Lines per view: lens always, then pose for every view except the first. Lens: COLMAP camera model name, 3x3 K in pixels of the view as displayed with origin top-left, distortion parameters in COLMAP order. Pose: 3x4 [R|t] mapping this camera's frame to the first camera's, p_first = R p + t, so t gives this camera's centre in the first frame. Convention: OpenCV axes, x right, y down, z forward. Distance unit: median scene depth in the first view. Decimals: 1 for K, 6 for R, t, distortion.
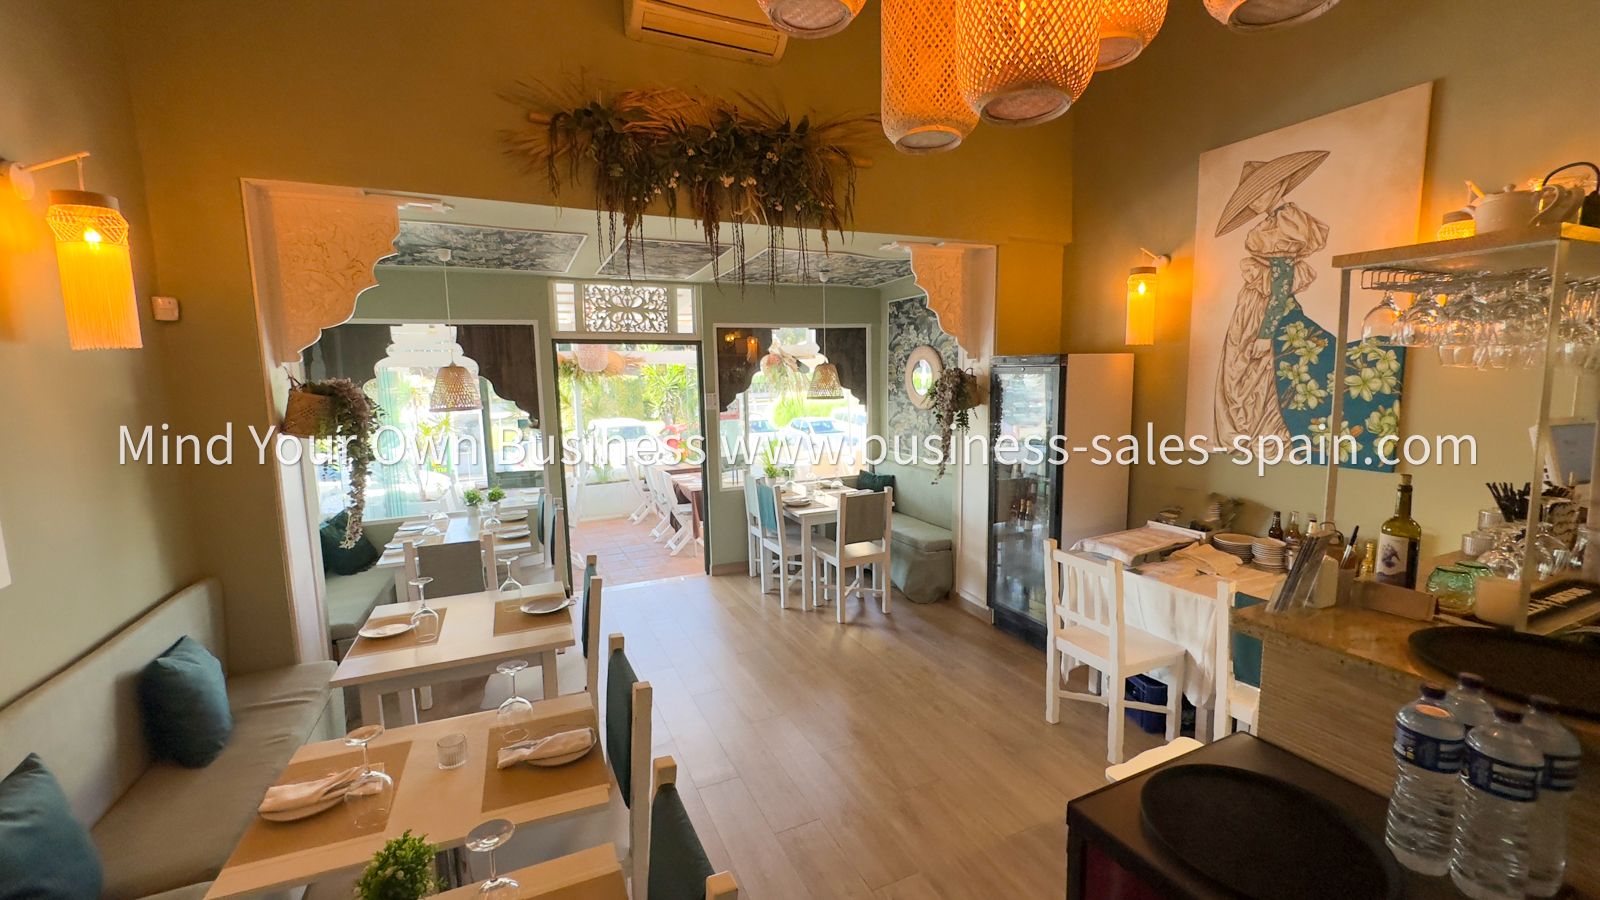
lens RADIAL K [[650.0, 0, 795.2], [0, 650.0, 448.8], [0, 0, 1]] dist [0.001693, 0.000976]
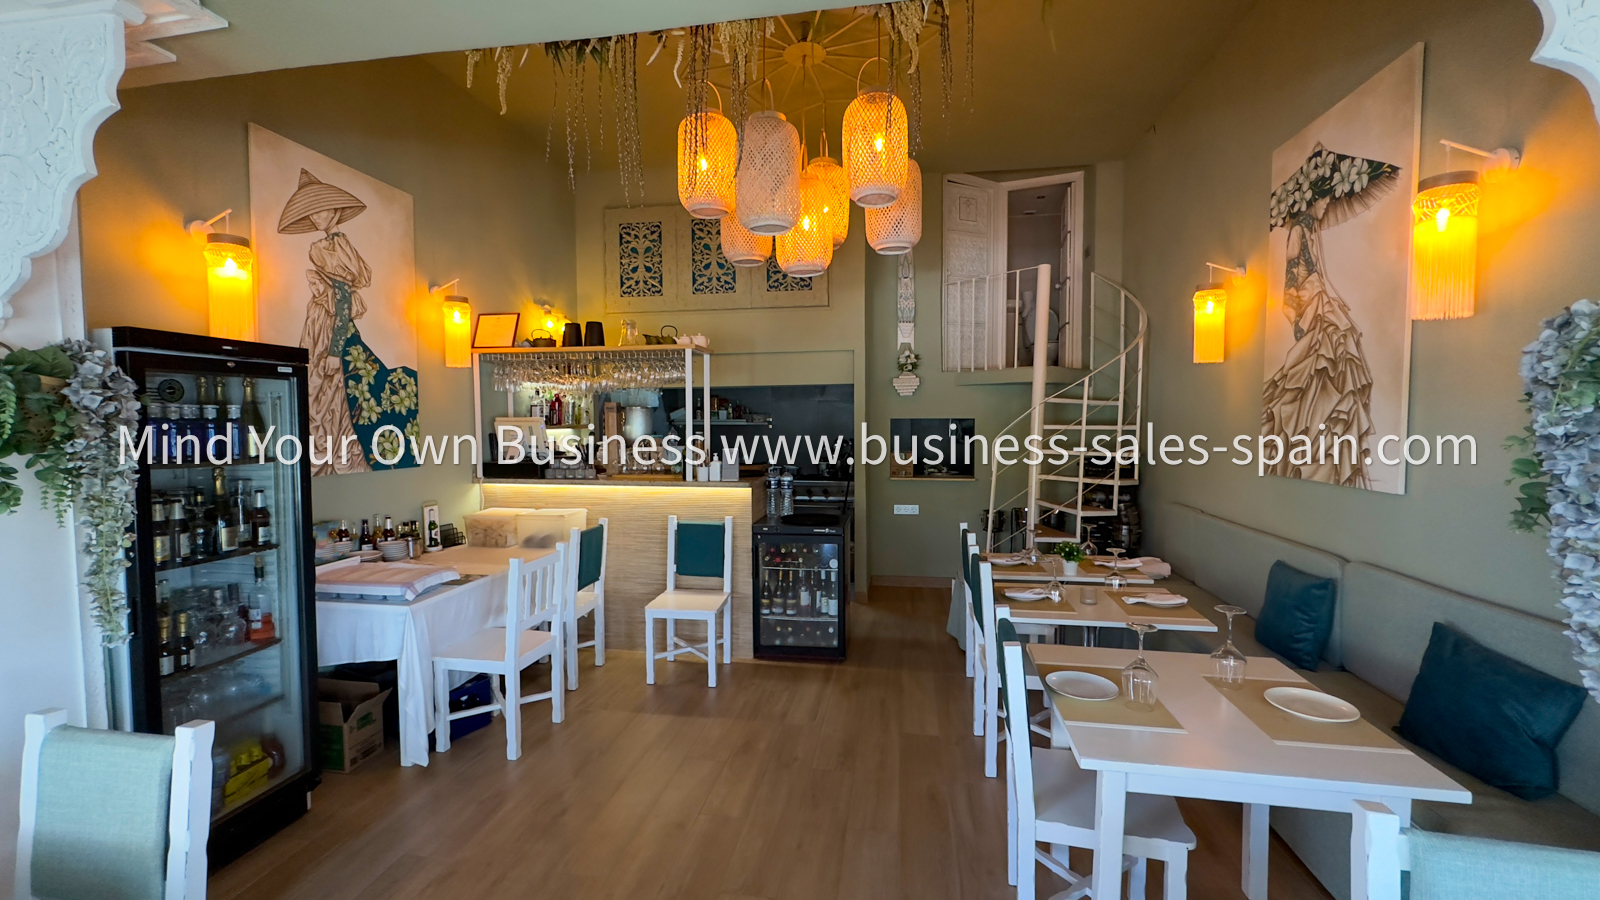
lens RADIAL K [[650.0, 0, 805.4], [0, 650.0, 450.9], [0, 0, 1]] dist [0.001693, 0.000976]
pose [[-0.836730, -0.005757, 0.547585, -0.416470], [0.084765, 0.986531, 0.139896, -0.094989], [-0.541015, 0.163472, -0.824973, 1.345535]]
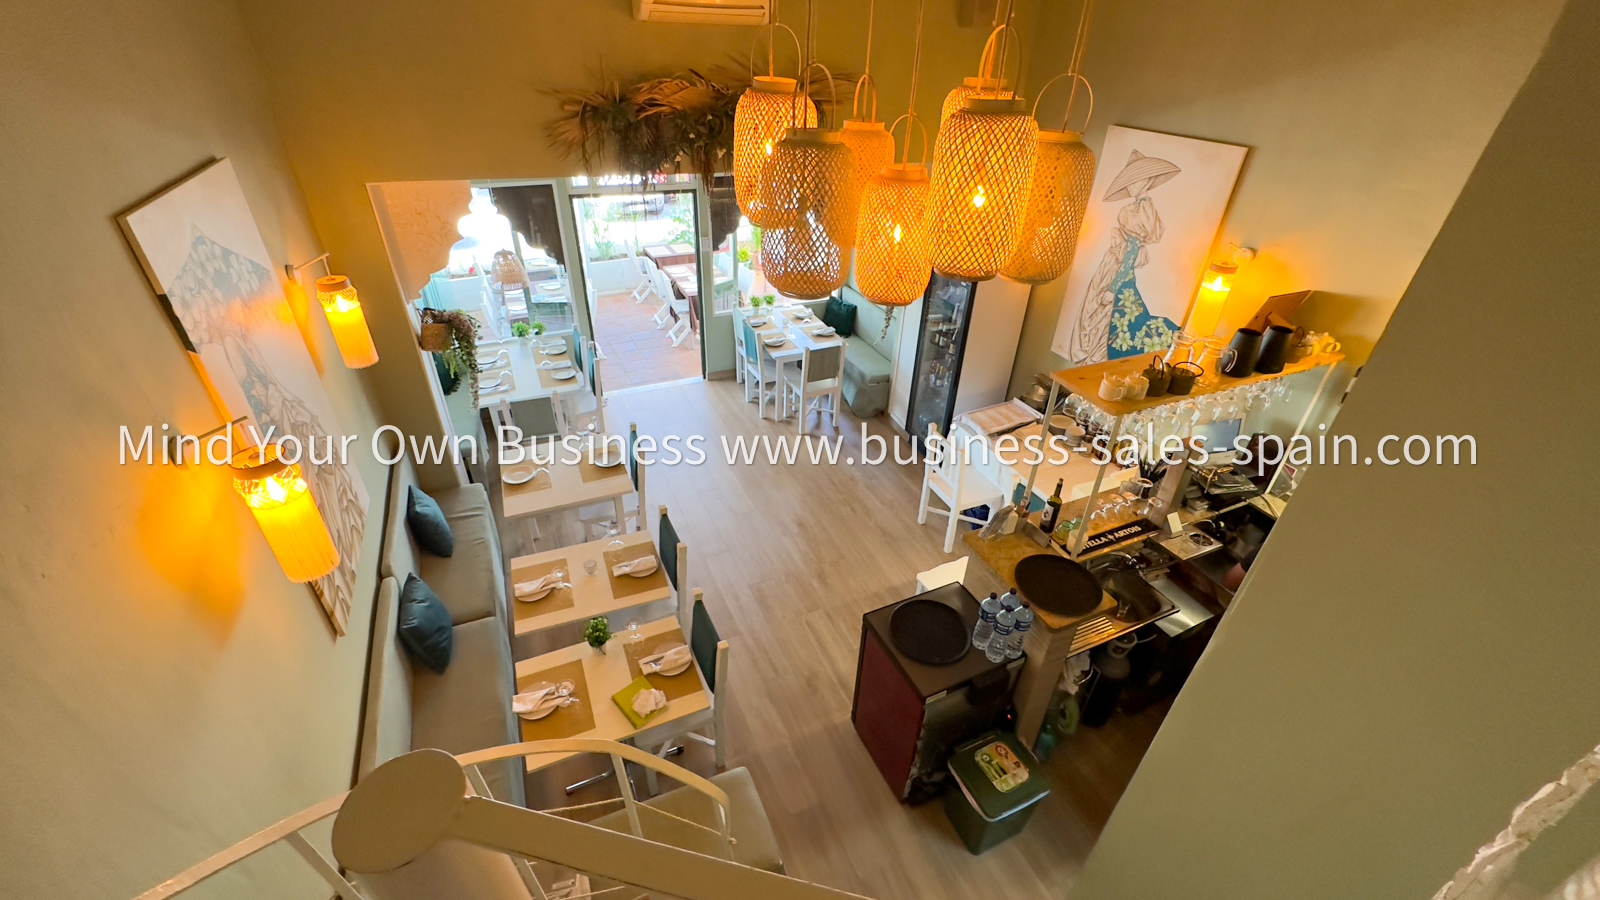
lens RADIAL K [[650.0, 0, 791.4], [0, 650.0, 446.5], [0, 0, 1]] dist [0.001693, 0.000976]
pose [[0.998975, 0.040379, 0.020472, 0.027294], [-0.045265, 0.899122, 0.435351, -0.408116], [-0.000828, -0.435832, 0.900028, -0.349345]]
